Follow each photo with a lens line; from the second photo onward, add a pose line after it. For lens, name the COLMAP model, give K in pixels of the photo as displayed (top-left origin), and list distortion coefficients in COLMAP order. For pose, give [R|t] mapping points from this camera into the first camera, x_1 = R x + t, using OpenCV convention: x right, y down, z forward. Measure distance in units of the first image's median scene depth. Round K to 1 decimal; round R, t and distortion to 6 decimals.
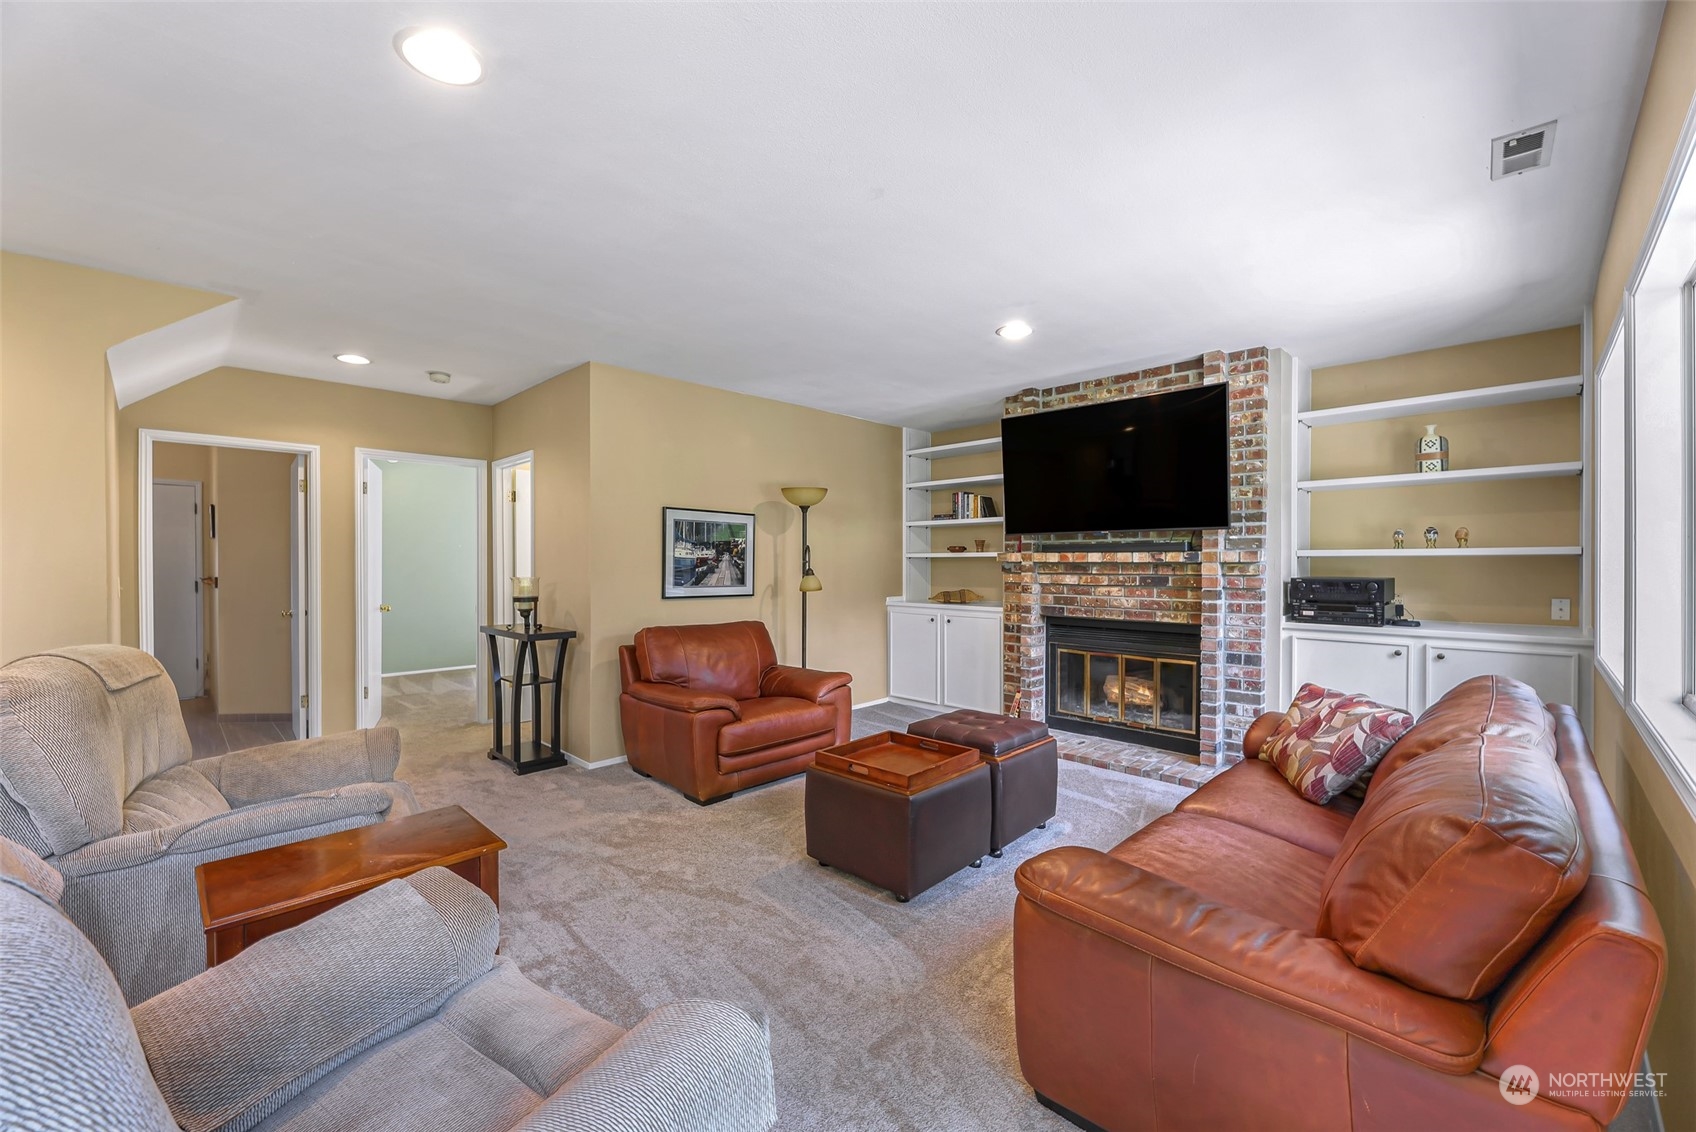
lens RADIAL K [[682.5, 0, 844.2], [0, 682.5, 569.5], [0, 0, 1]] dist [0.002062, 0.000133]
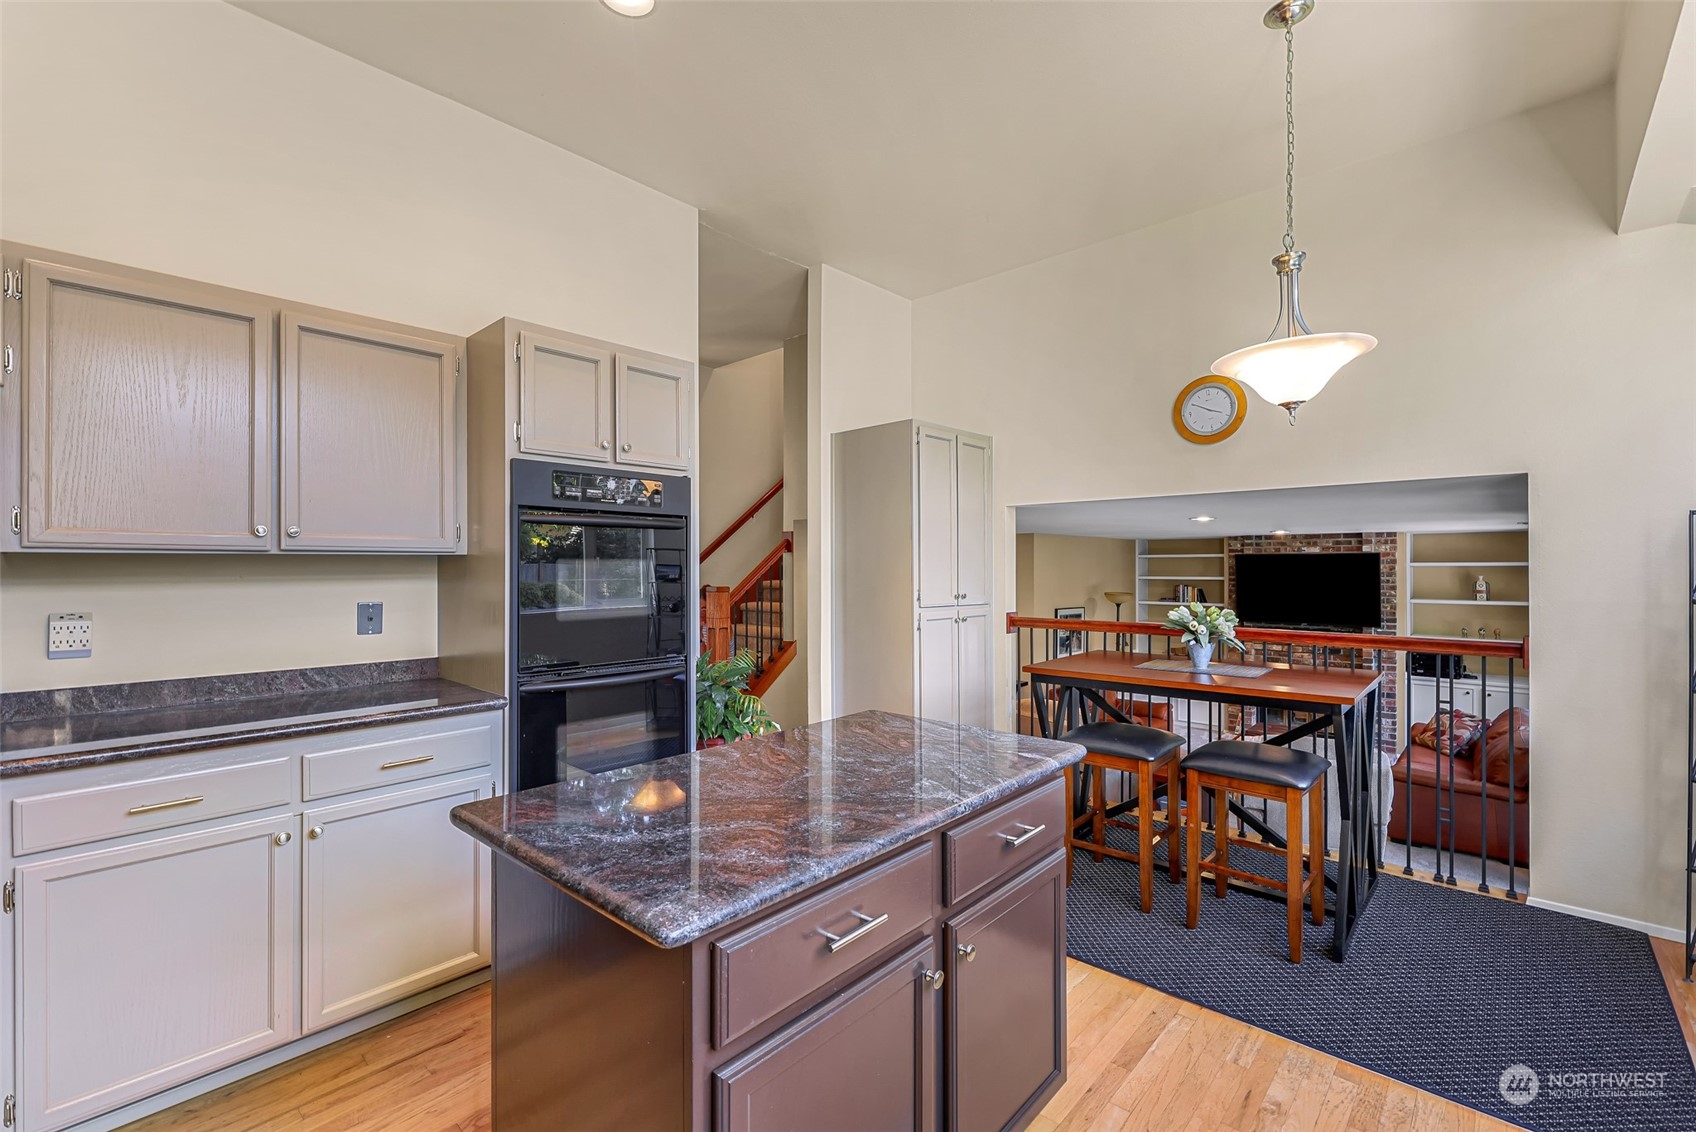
lens RADIAL K [[720.2, 0, 853.8], [0, 720.2, 567.5], [0, 0, 1]] dist [-0.000311, 0.000037]
pose [[0.999178, -0.000911, 0.040519, -0.848220], [0.001367, 0.999936, -0.011213, -0.176470], [-0.040506, 0.011260, 0.999116, -0.822020]]
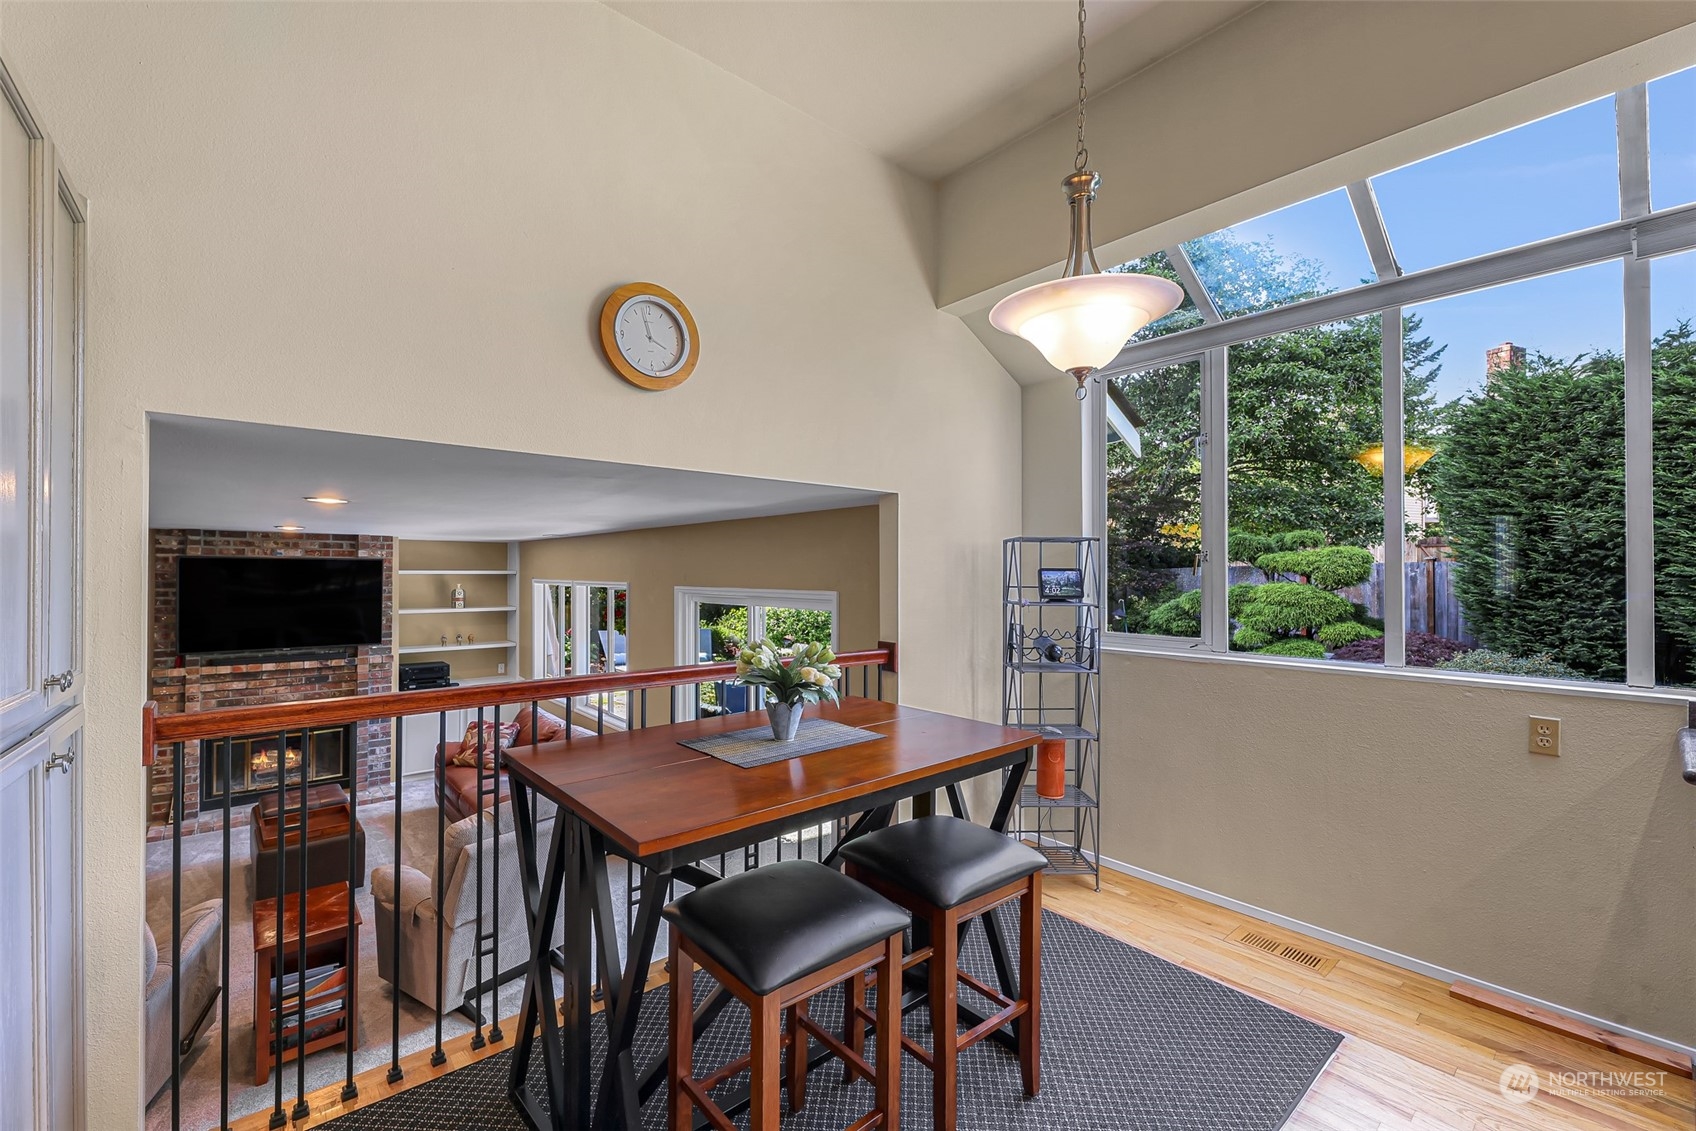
lens RADIAL K [[704.4, 0, 840.5], [0, 704.4, 565.7], [0, 0, 1]] dist [-0.000854, -0.000048]
pose [[0.088043, 0.012104, 0.996043, -0.910095], [0.009095, 0.999875, -0.012955, -0.187217], [-0.996075, 0.010200, 0.087922, -0.246252]]
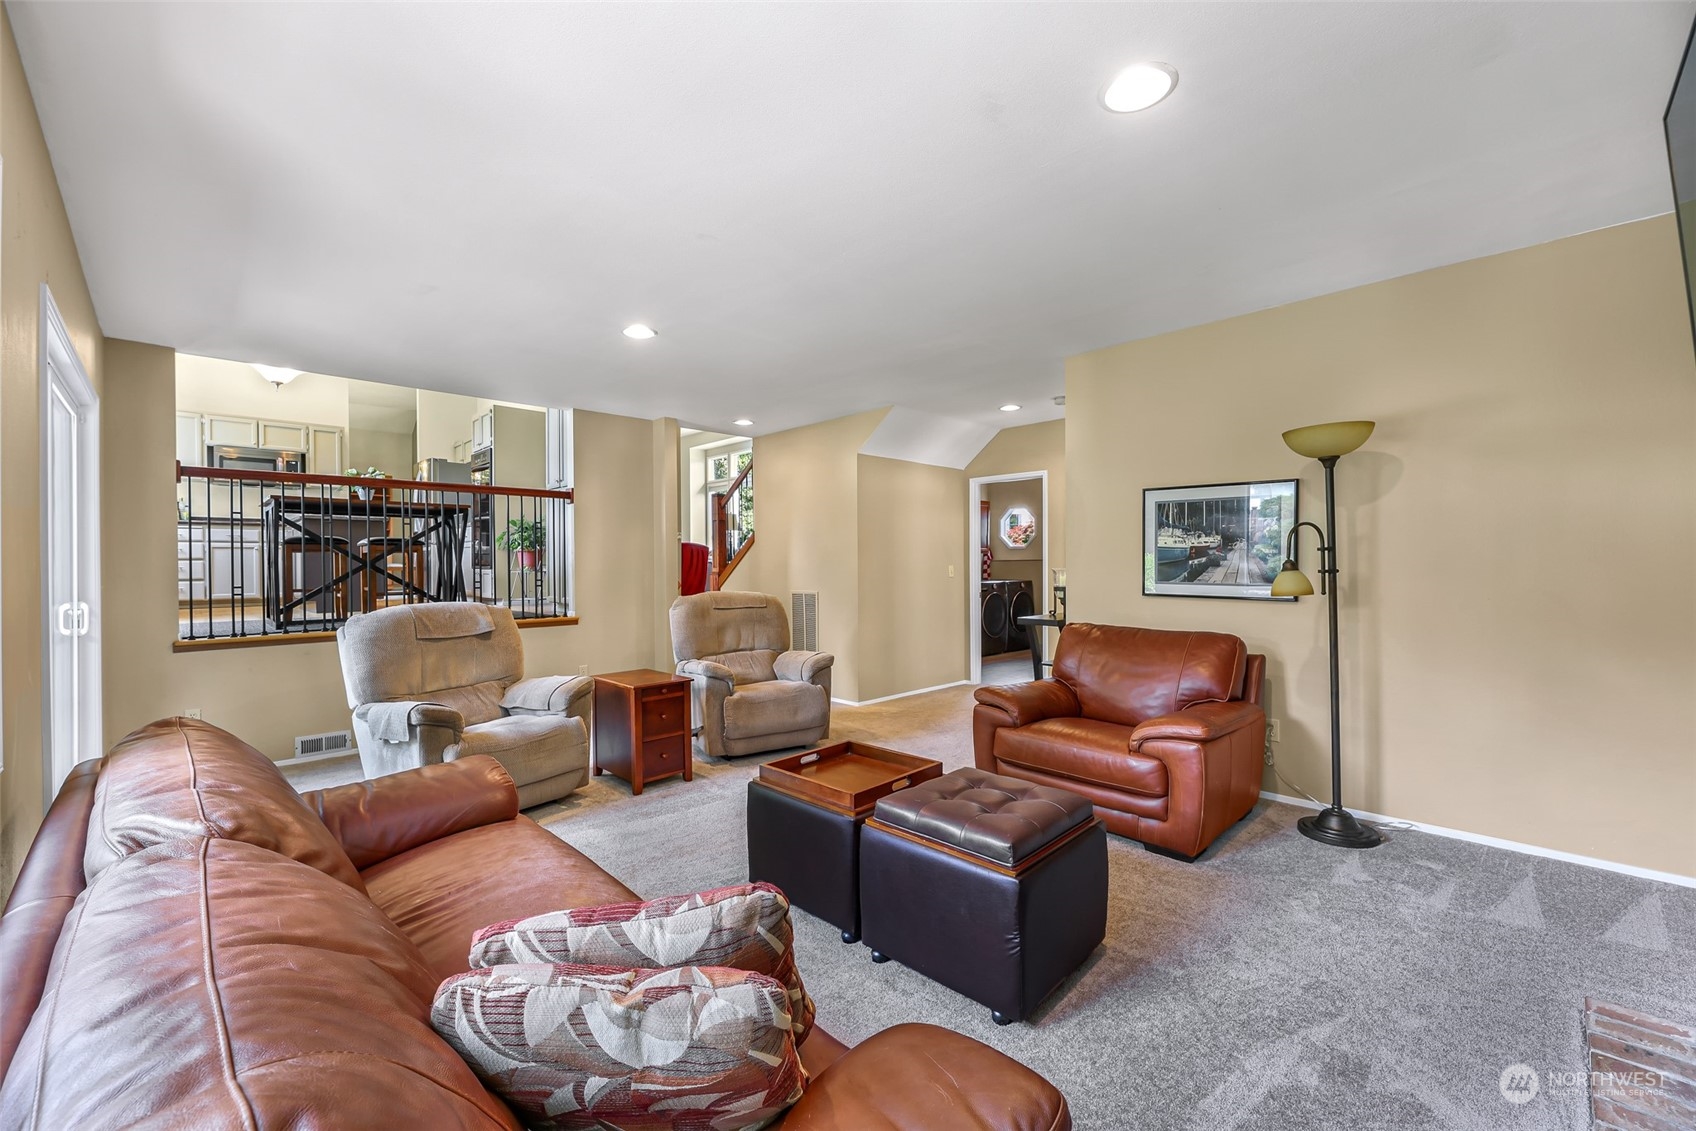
lens RADIAL K [[692.6, 0, 848.0], [0, 692.6, 565.5], [0, 0, 1]] dist [0.000298, 0.000106]
pose [[-0.018690, 0.003291, -0.999820, 0.610803], [-0.008807, 0.999955, 0.003456, 0.005282], [0.999787, 0.008870, -0.018660, 0.632839]]
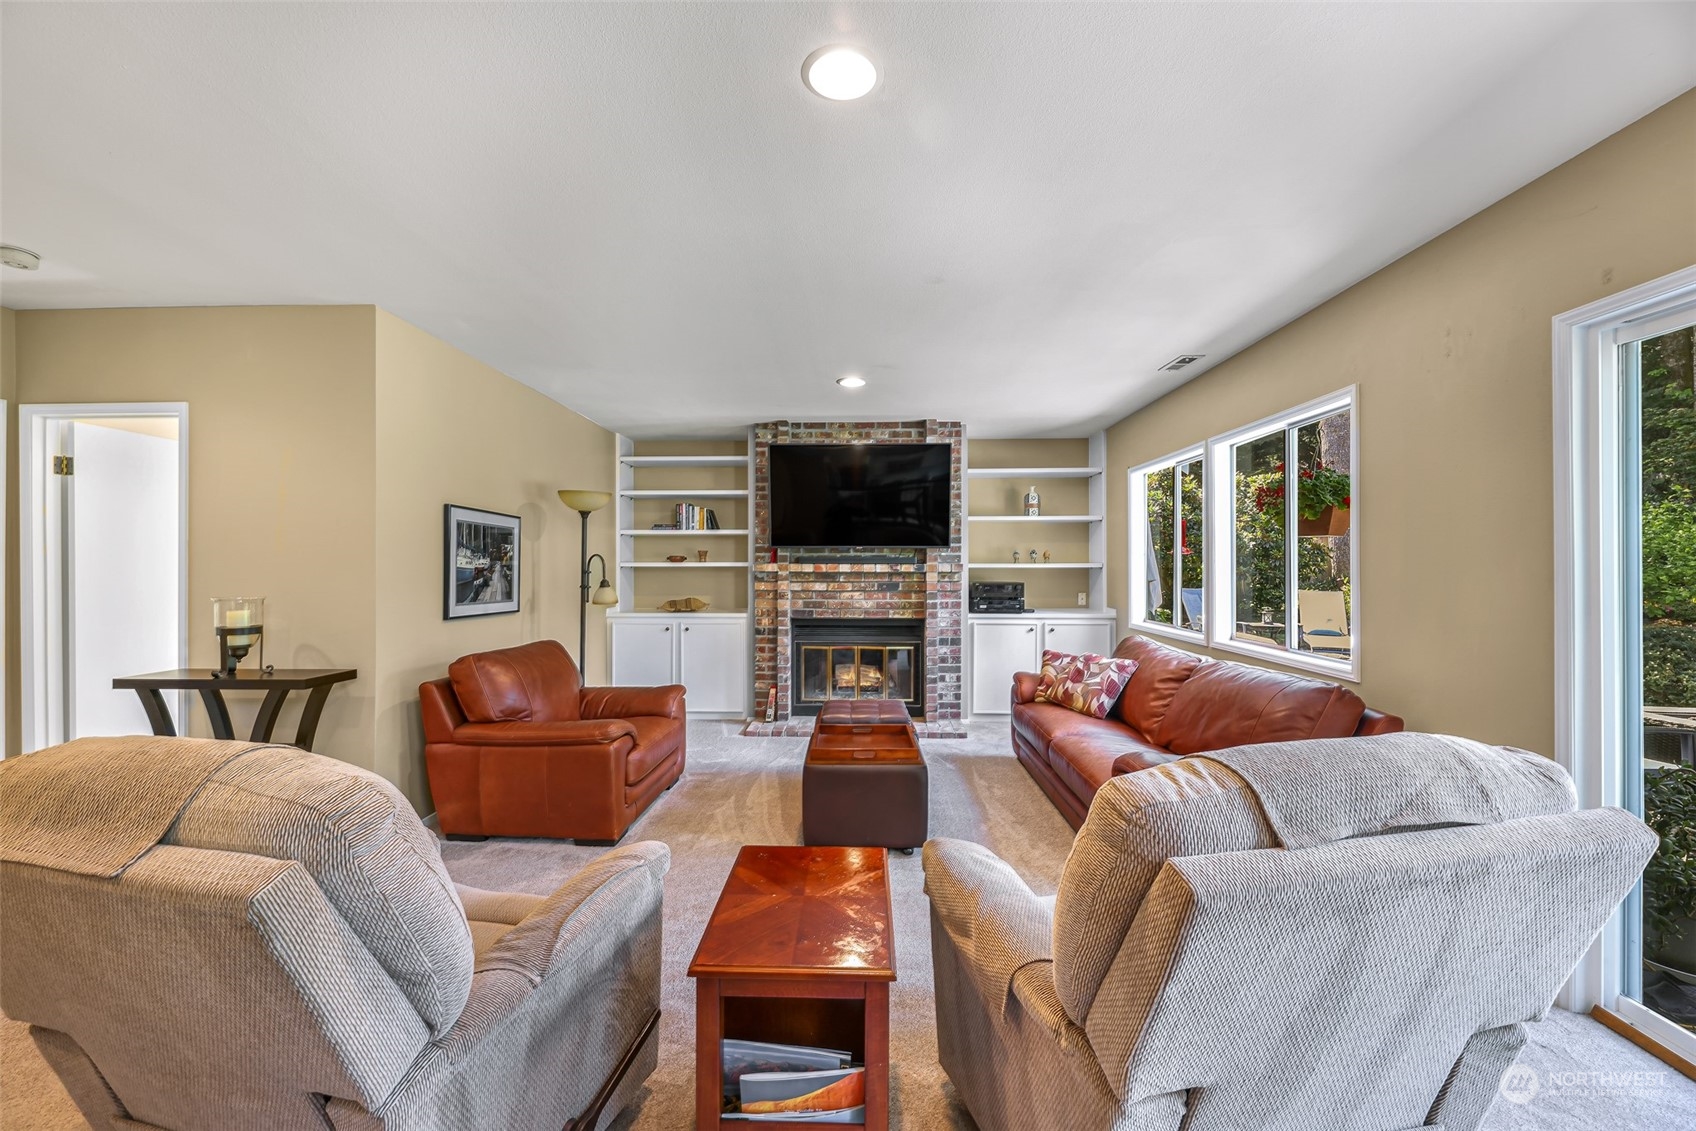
lens RADIAL K [[682.5, 0, 844.2], [0, 682.5, 569.0], [0, 0, 1]] dist [0.002062, 0.000133]
pose [[0.736488, 0.000242, 0.676451, -0.454620], [0.006846, 0.999946, -0.007811, -0.006626], [-0.676416, 0.010384, 0.736446, 0.099788]]
